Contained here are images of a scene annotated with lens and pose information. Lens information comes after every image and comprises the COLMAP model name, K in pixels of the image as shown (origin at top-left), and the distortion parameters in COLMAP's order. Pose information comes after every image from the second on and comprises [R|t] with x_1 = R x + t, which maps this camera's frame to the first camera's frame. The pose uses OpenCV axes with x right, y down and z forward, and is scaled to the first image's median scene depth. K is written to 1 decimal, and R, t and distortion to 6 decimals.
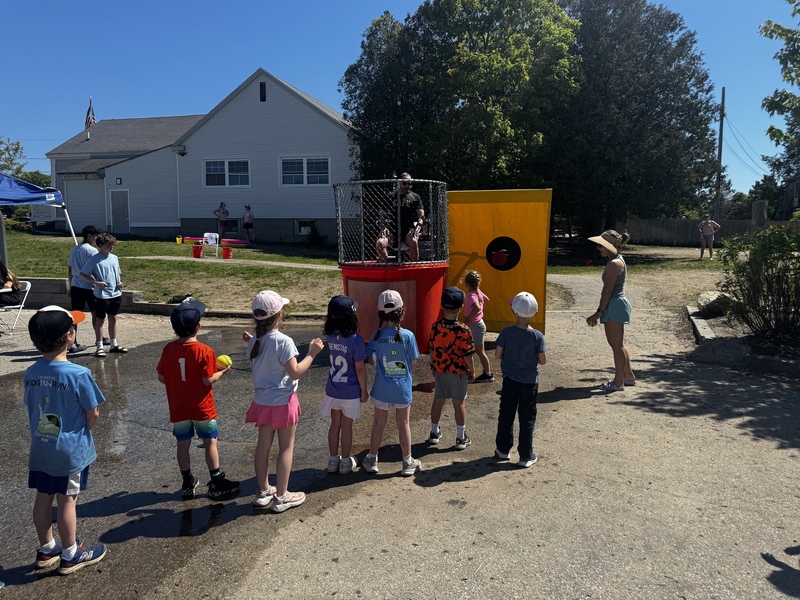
lens RADIAL K [[590.8, 0, 400.0], [0, 590.8, 300.0], [0, 0, 1]] dist [0.089718, -0.123840]
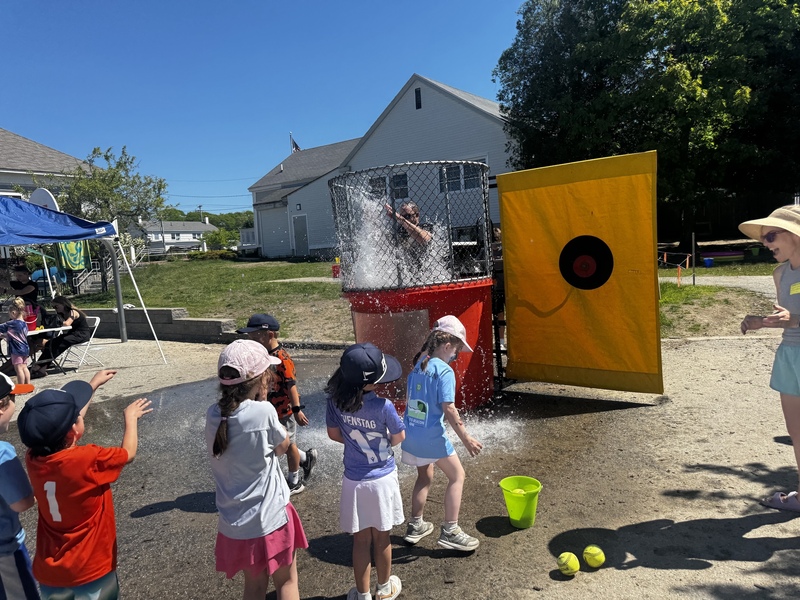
lens RADIAL K [[575.6, 0, 400.0], [0, 575.6, 303.5], [0, 0, 1]] dist [0.045028, -0.056215]
pose [[0.921565, -0.032576, -0.386855, 0.107336], [0.031160, 0.999465, -0.009932, -0.014544], [0.386971, -0.002902, 0.922087, 0.160050]]
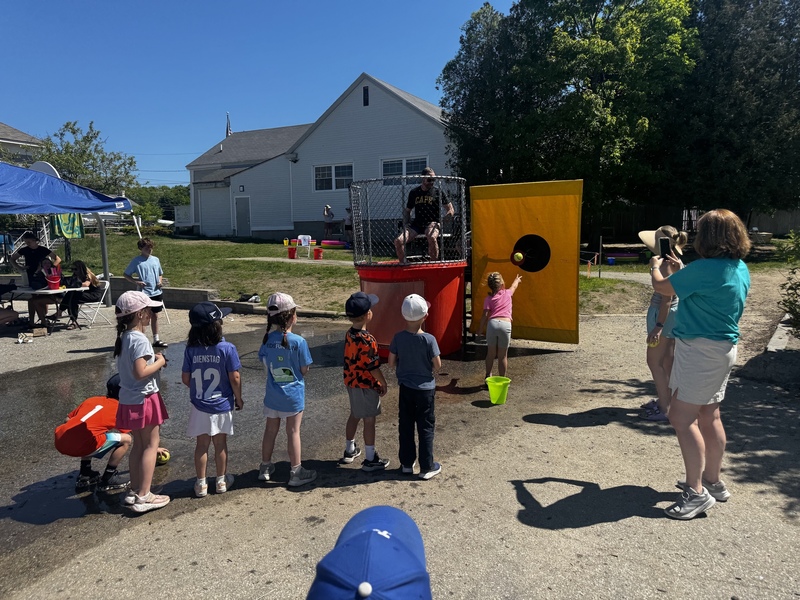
lens RADIAL K [[590.8, 0, 400.0], [0, 590.8, 300.0], [0, 0, 1]] dist [0.089718, -0.123840]
pose [[0.969912, 0.009668, -0.243263, 0.094072], [-0.009252, 0.999953, 0.002853, -0.001995], [0.243280, -0.000516, 0.969956, 0.025475]]
